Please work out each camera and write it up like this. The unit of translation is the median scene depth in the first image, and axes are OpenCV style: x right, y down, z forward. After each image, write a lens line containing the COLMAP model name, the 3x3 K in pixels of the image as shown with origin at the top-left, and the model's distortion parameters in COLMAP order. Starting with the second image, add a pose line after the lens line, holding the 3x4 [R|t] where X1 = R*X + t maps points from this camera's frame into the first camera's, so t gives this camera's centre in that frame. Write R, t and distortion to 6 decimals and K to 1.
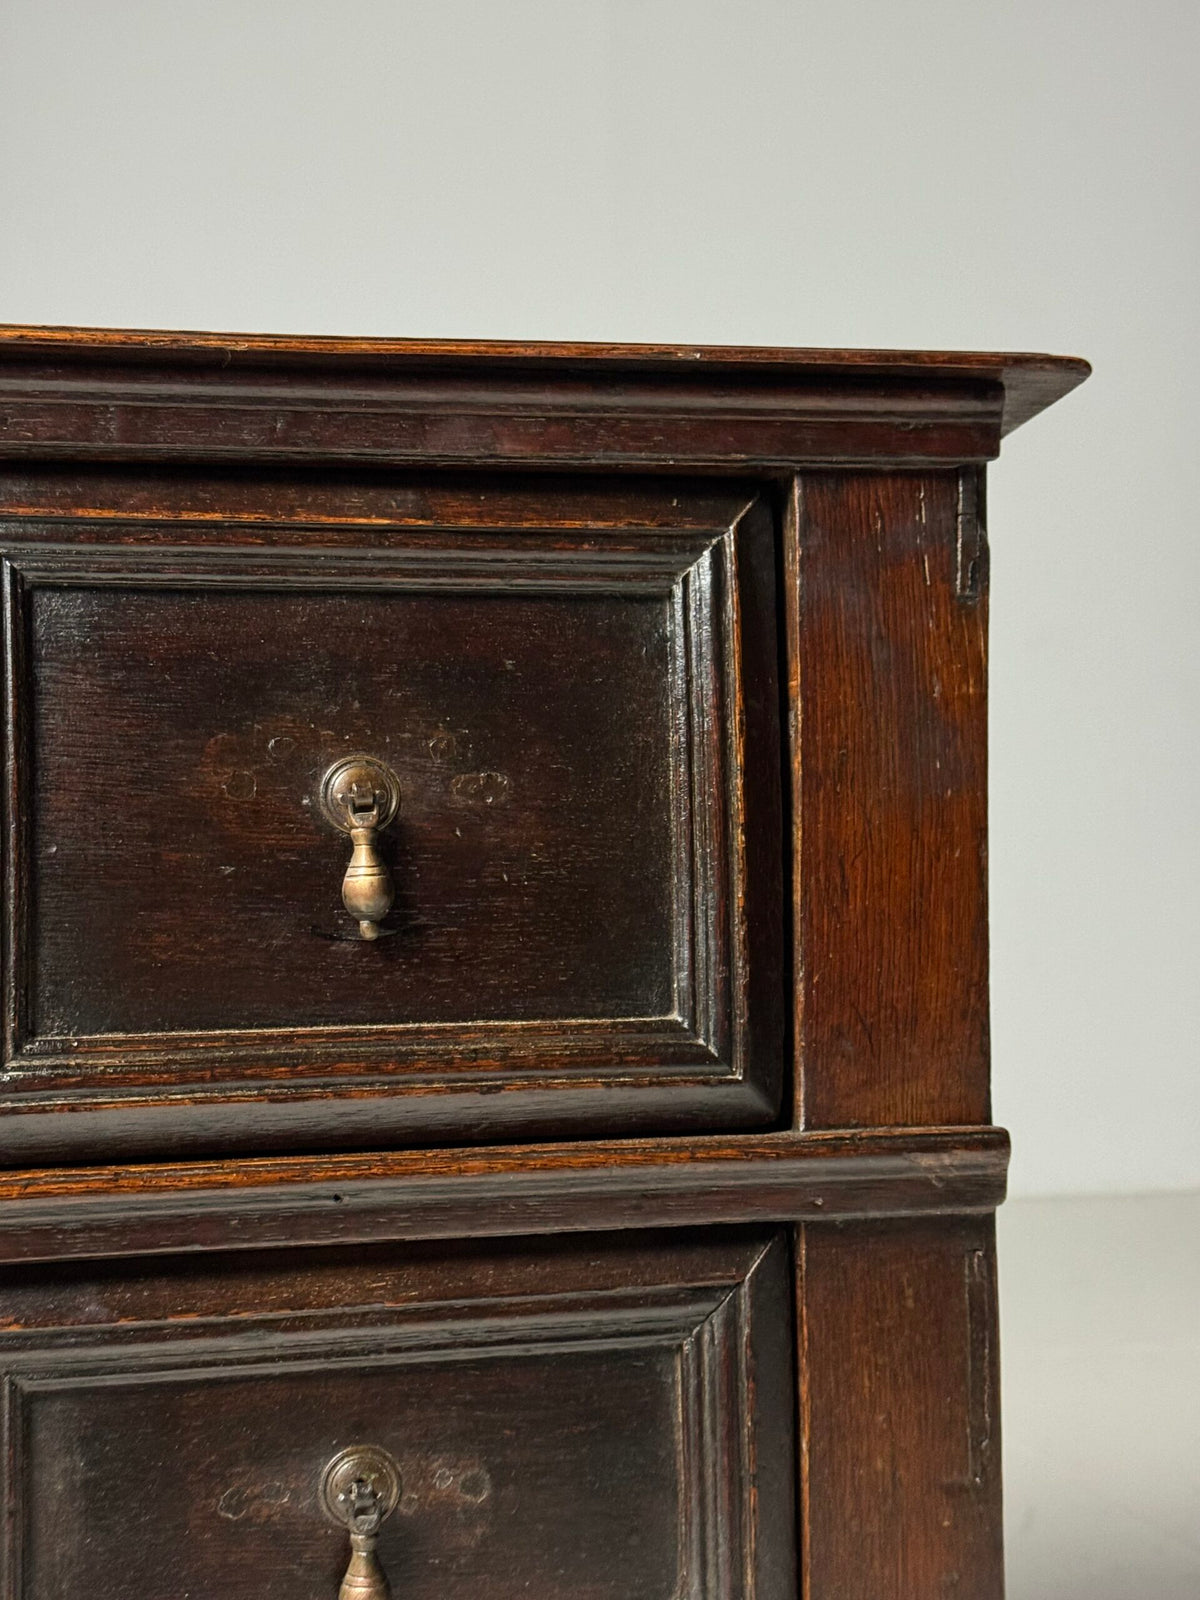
lens RADIAL K [[2302.4, 0, 600.0], [0, 2302.4, 800.0], [0, 0, 1]] dist [0.141528, -0.075095]
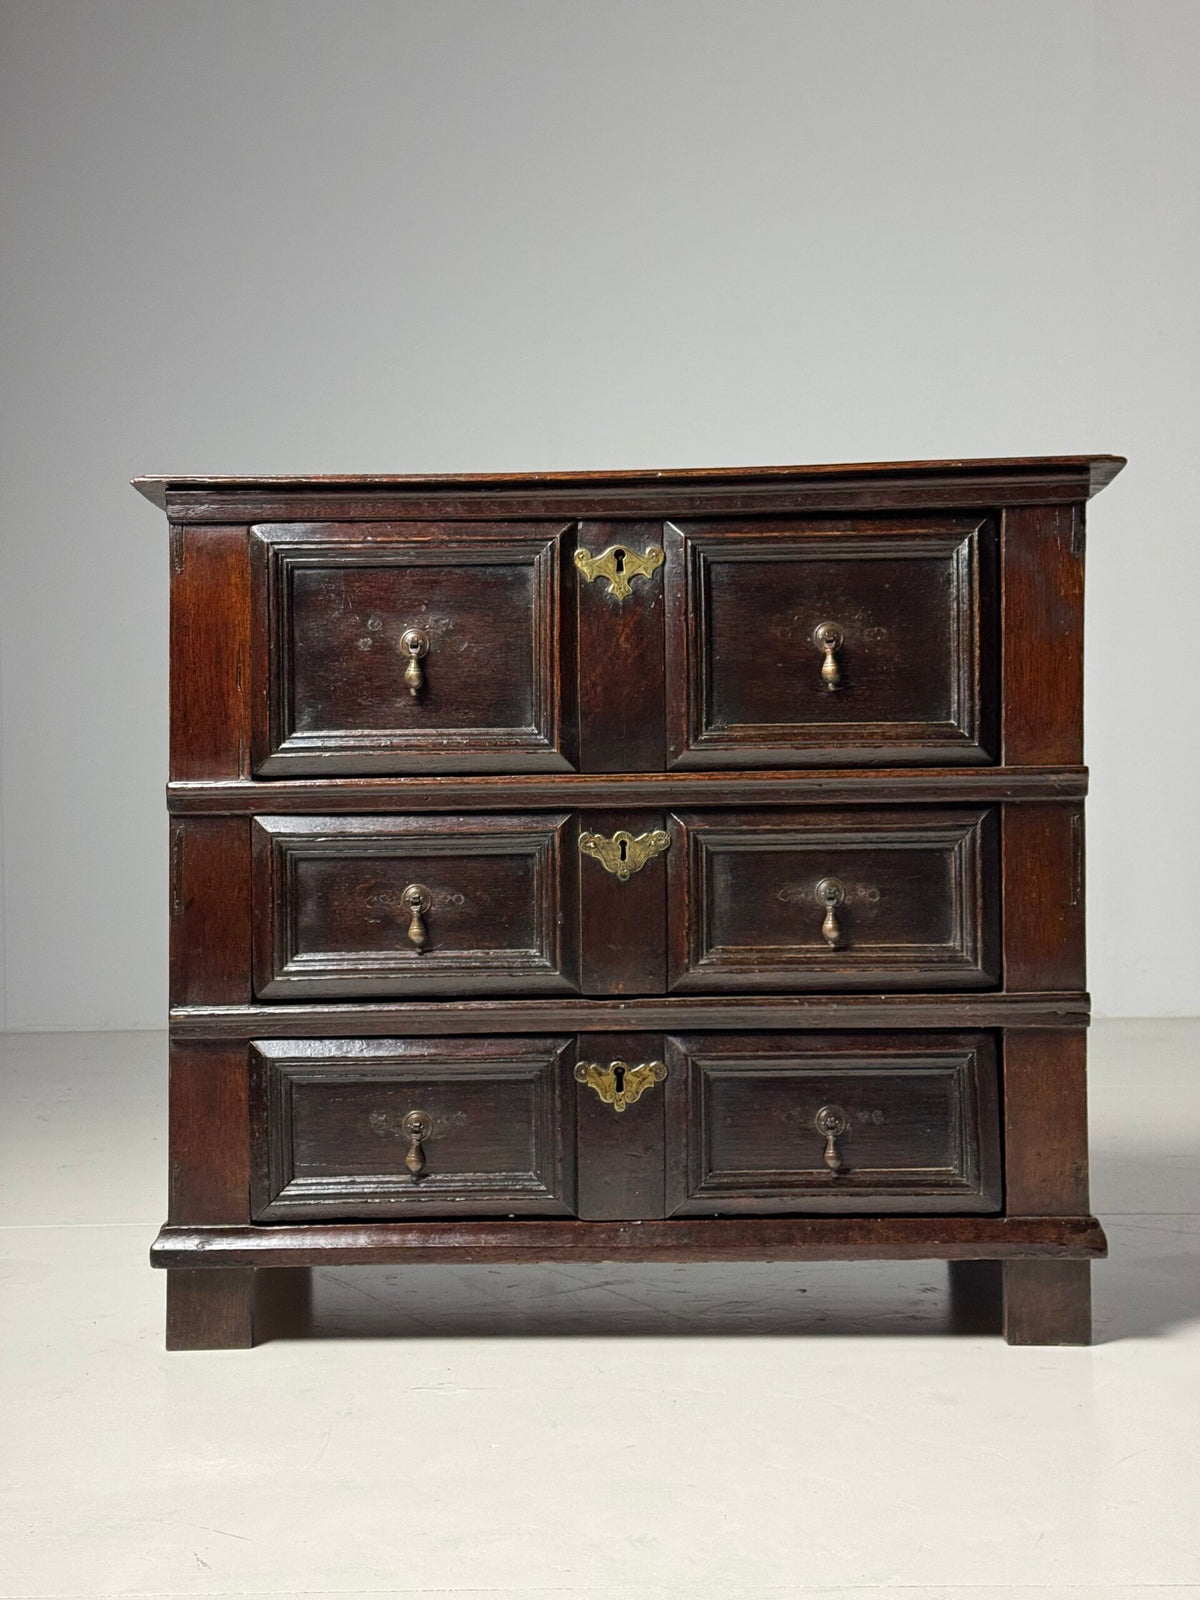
lens RADIAL K [[2351.3, 0, 599.4], [0, 2351.3, 816.8], [0, 0, 1]] dist [0.148077, -0.060632]
pose [[0.968806, 0.001780, -0.247814, 0.307995], [0.006332, 0.999470, 0.031932, 0.114754], [0.247740, -0.032505, 0.968281, -1.674350]]
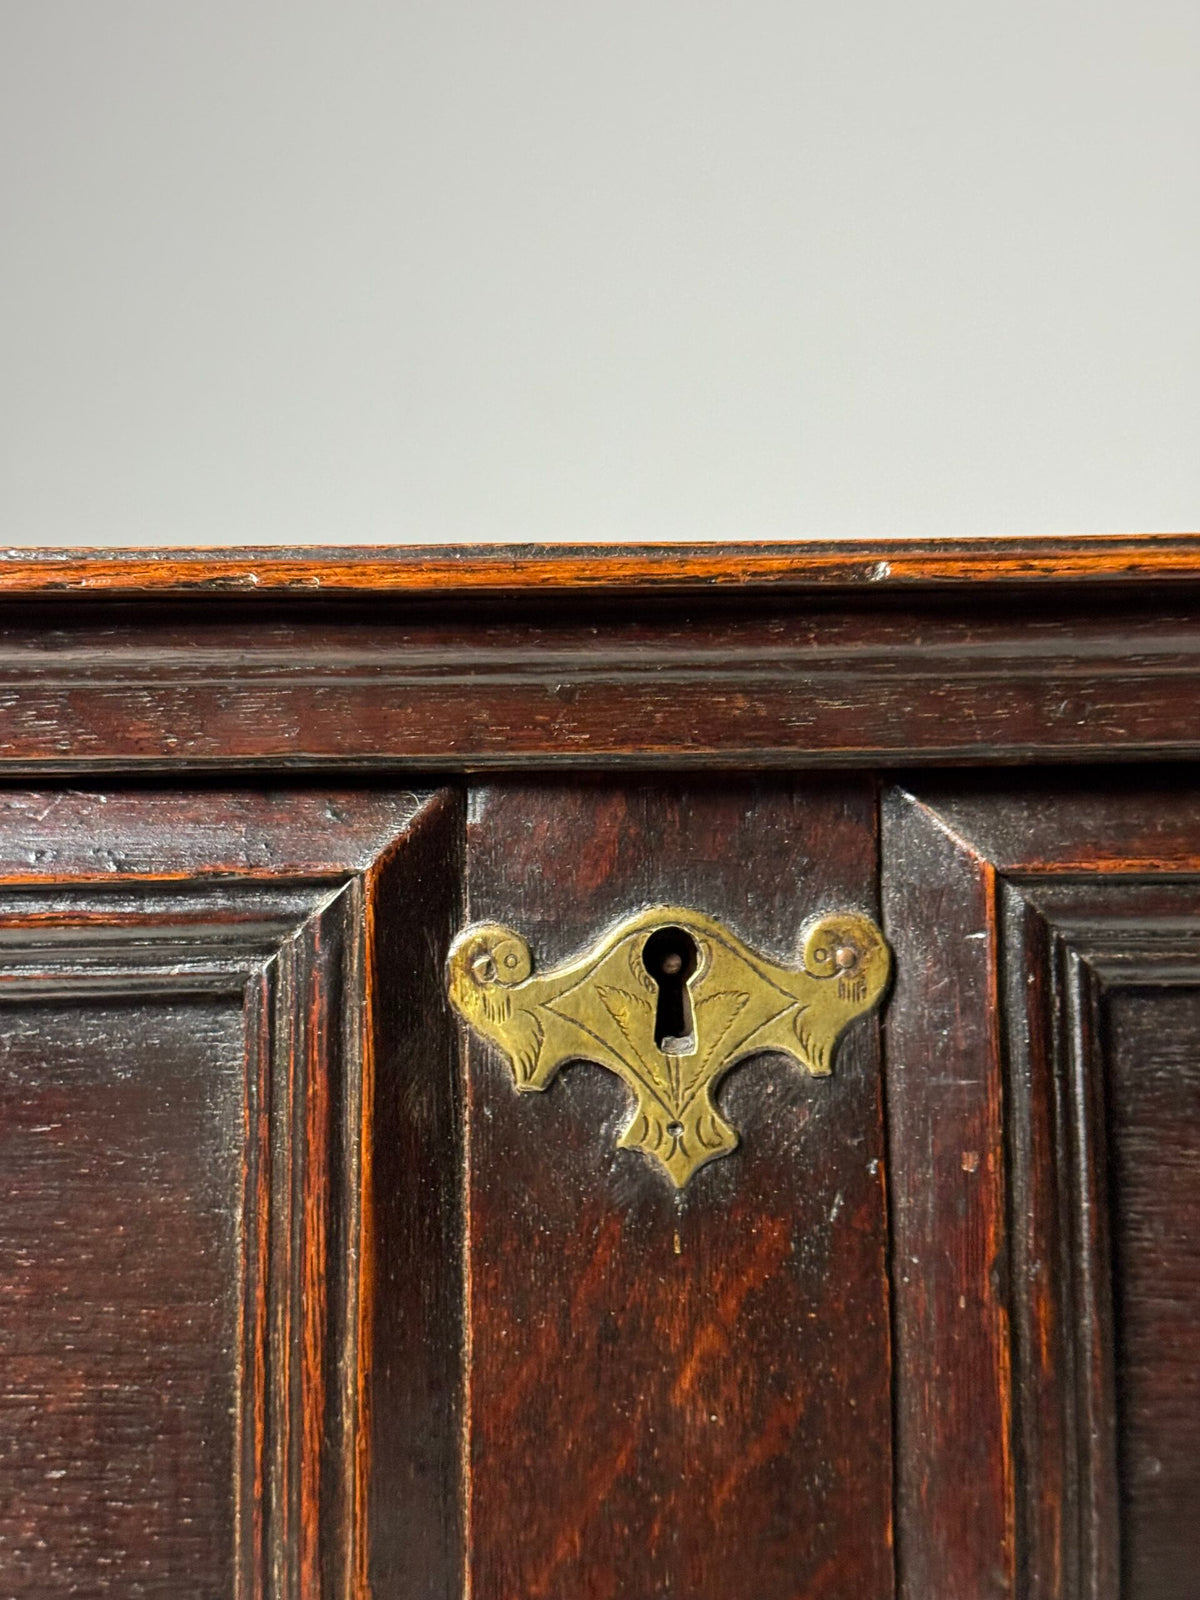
lens RADIAL K [[2354.7, 0, 619.1], [0, 2354.7, 801.2], [0, 0, 1]] dist [0.155442, -0.191351]
pose [[0.982280, 0.009113, -0.187199, -0.243860], [0.000826, 0.998597, 0.052945, -0.161658], [0.187418, -0.052162, 0.980894, 0.398988]]
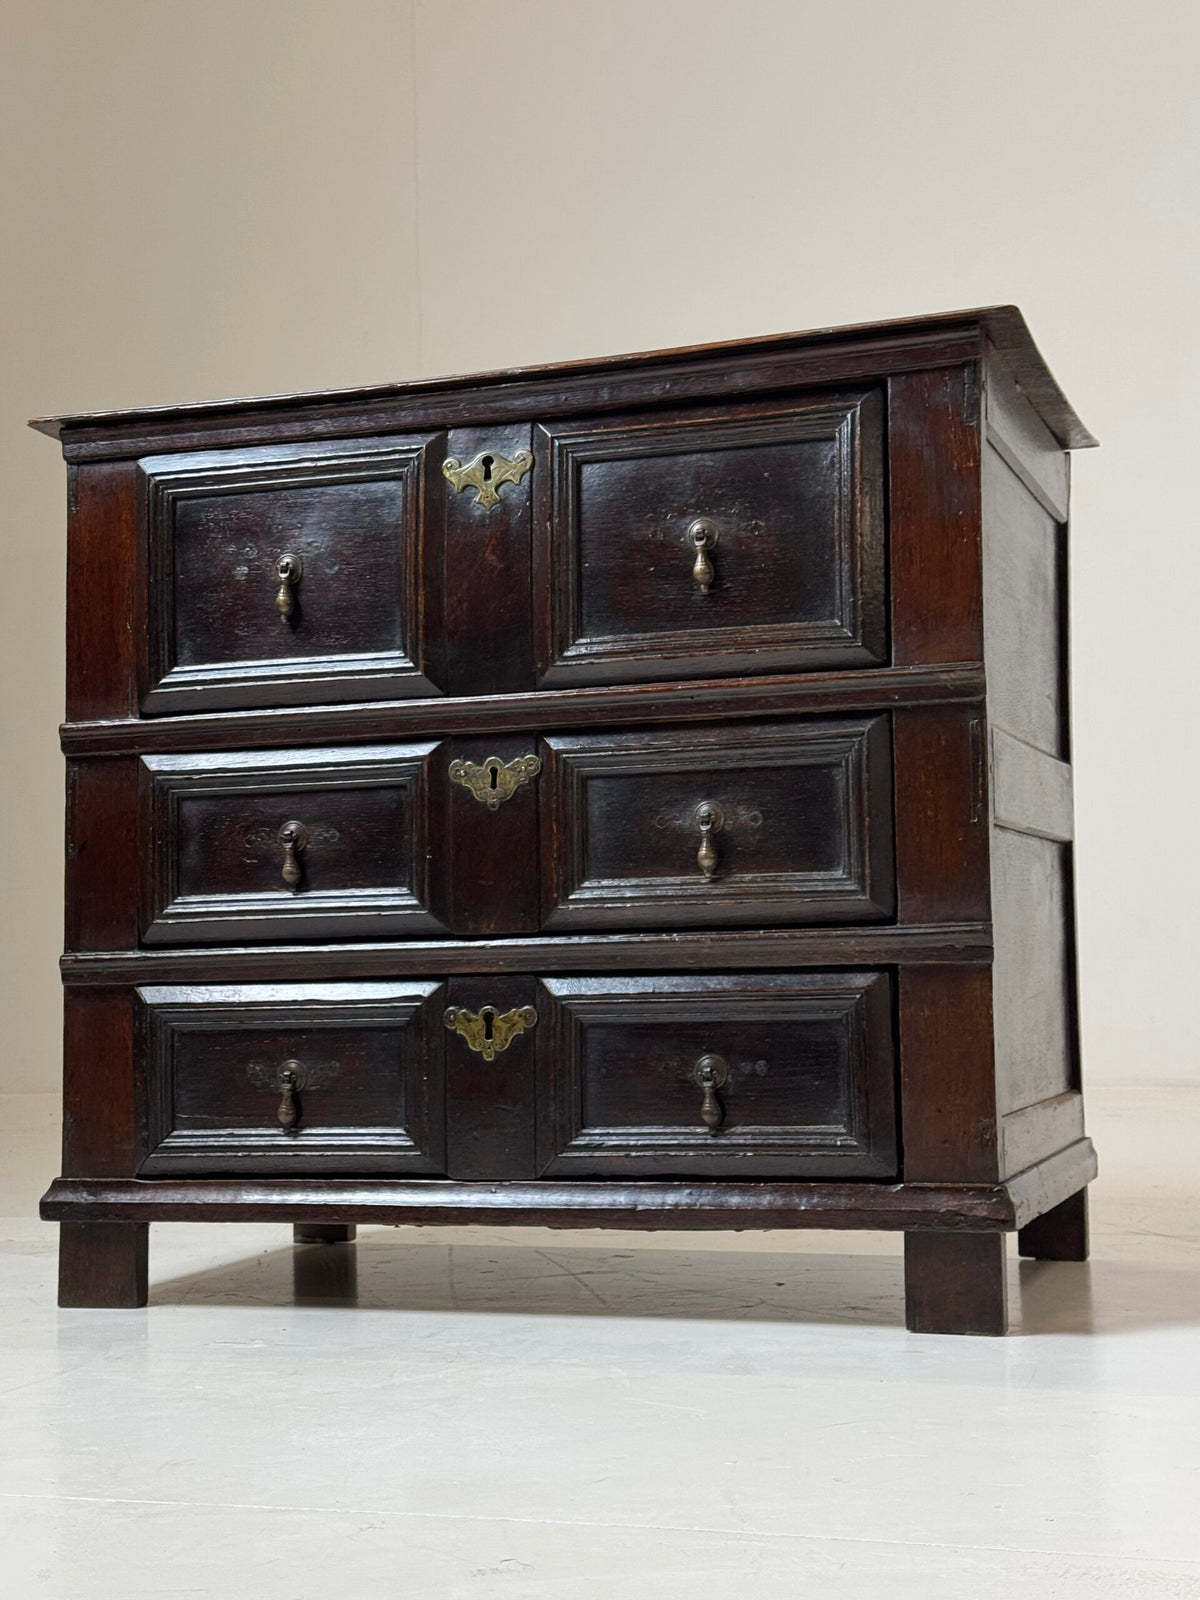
lens RADIAL K [[2354.7, 0, 619.1], [0, 2354.7, 801.2], [0, 0, 1]] dist [0.155442, -0.191351]
pose [[0.845063, -0.039998, -0.533168, 1.103473], [0.027248, 0.999124, -0.031766, 0.345328], [0.533971, 0.012316, 0.845413, -1.103606]]
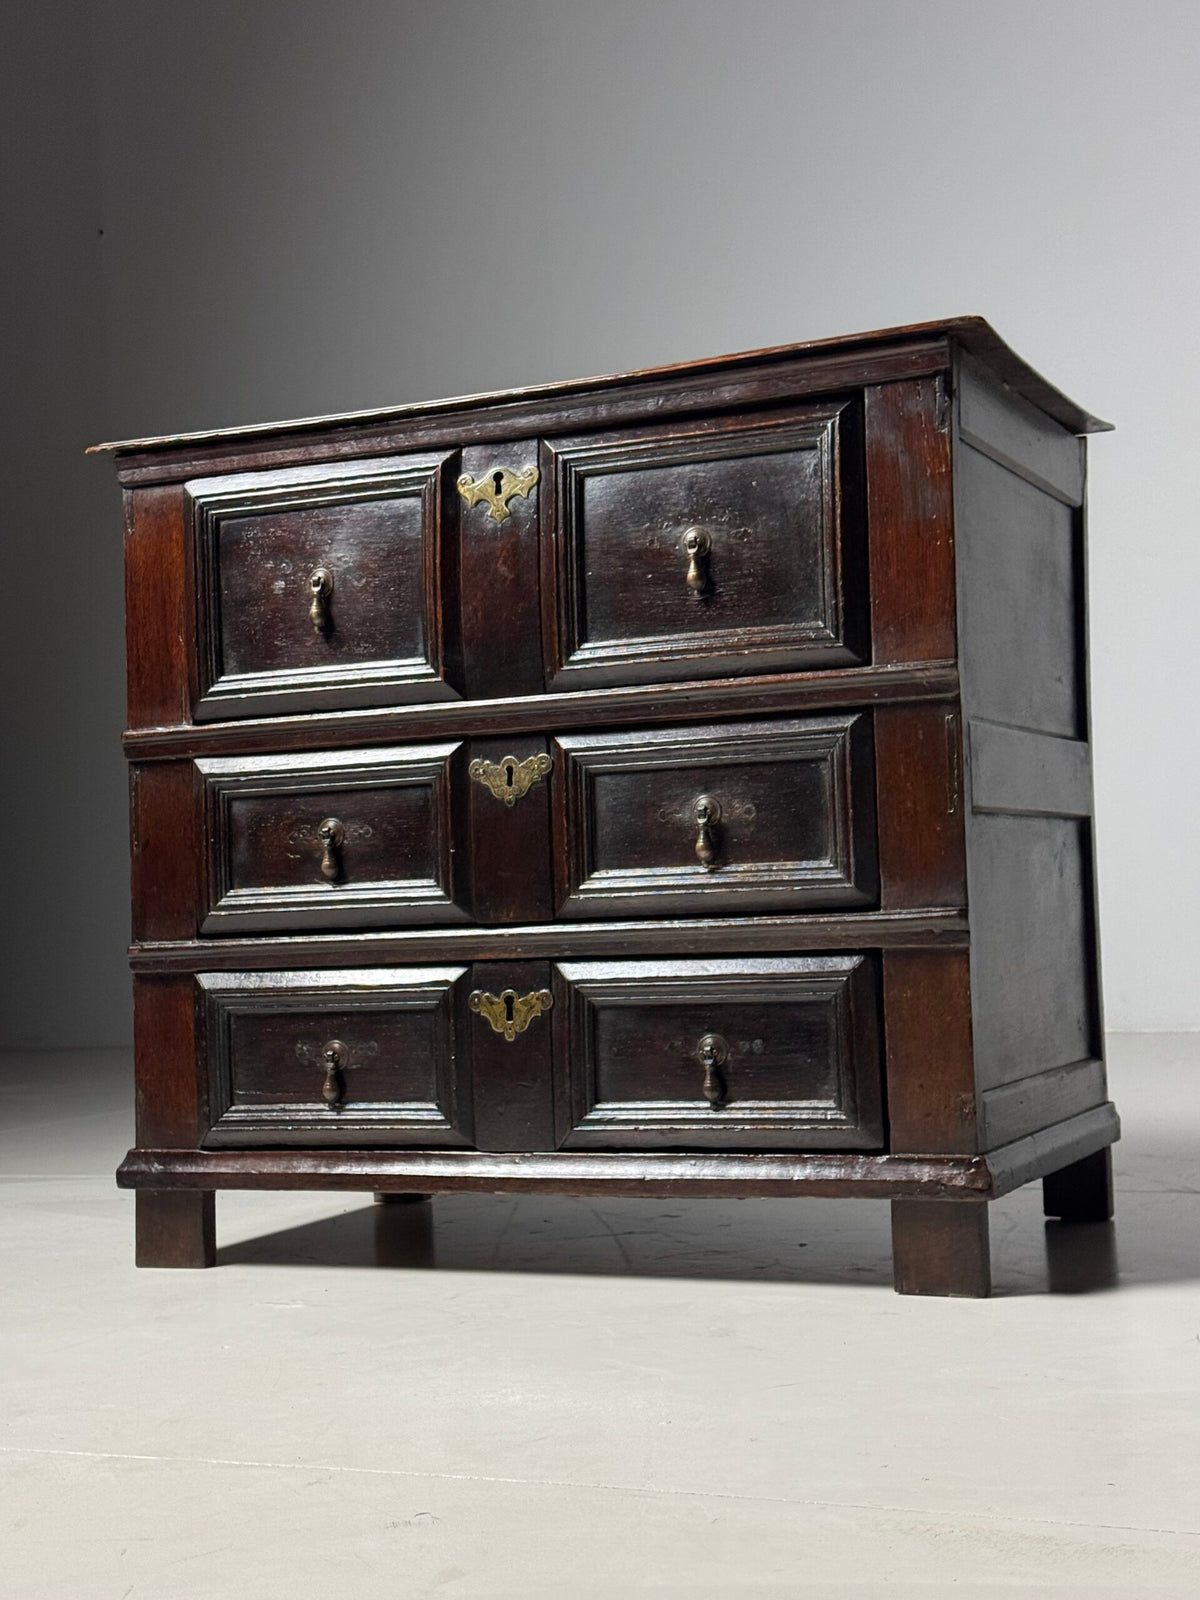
lens RADIAL K [[2351.3, 0, 599.4], [0, 2351.3, 816.8], [0, 0, 1]] dist [0.148077, -0.060632]
pose [[0.788118, -0.038077, -0.614345, 1.367884], [0.048192, 0.998838, -0.000084, 0.289179], [0.613635, -0.029540, 0.789037, -1.098106]]
